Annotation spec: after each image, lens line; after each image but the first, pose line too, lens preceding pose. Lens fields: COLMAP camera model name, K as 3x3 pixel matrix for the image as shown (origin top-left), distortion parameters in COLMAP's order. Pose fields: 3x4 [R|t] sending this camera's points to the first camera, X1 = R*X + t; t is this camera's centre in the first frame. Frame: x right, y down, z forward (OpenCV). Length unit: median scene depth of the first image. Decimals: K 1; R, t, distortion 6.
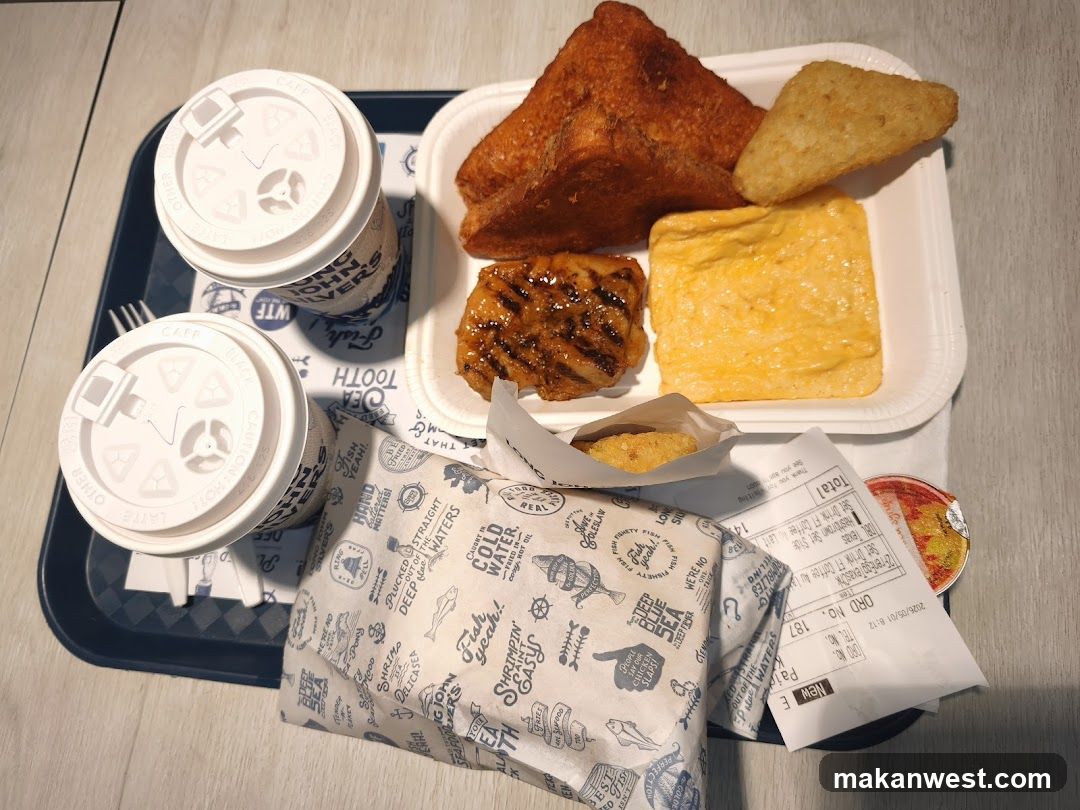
lens RADIAL K [[726.9, 0, 548.4], [0, 726.9, 400.2], [0, 0, 1]] dist [0.068307, -0.061003]
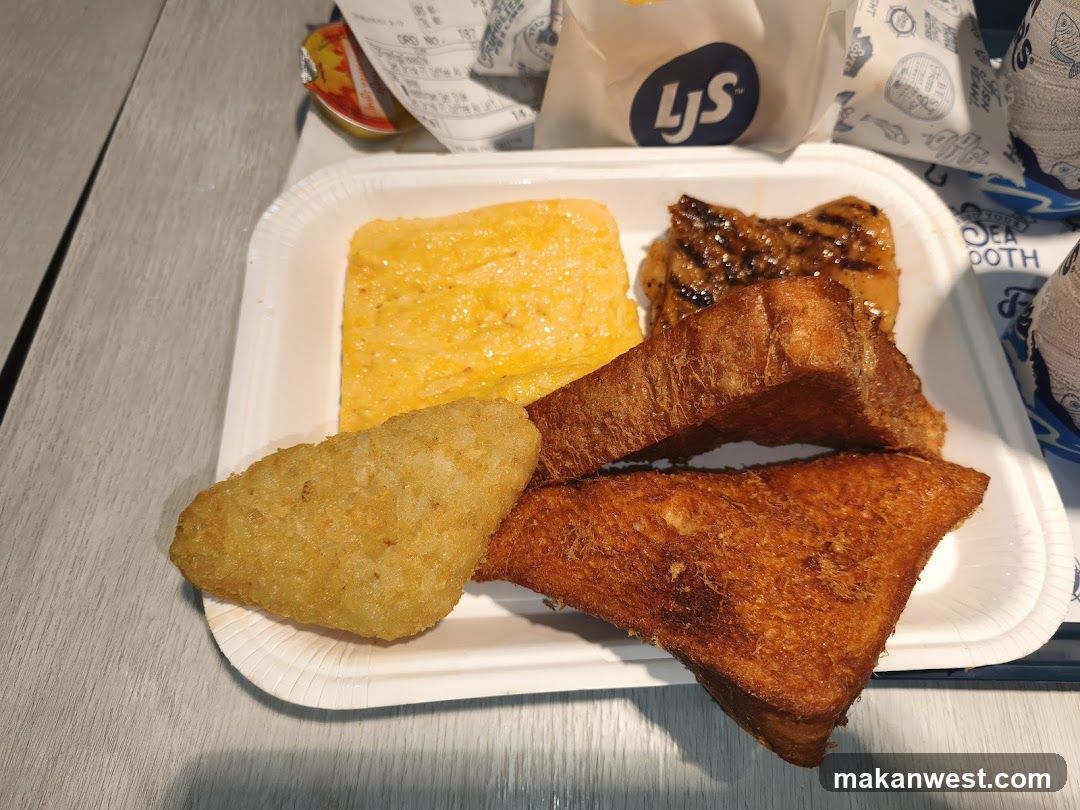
lens RADIAL K [[726.9, 0, 548.4], [0, 726.9, 400.2], [0, 0, 1]] dist [0.068307, -0.061003]
pose [[-0.993220, 0.106280, 0.047092, 0.199976], [-0.051912, -0.767987, 0.638358, -0.633832], [0.104011, 0.631586, 0.768298, 0.465247]]
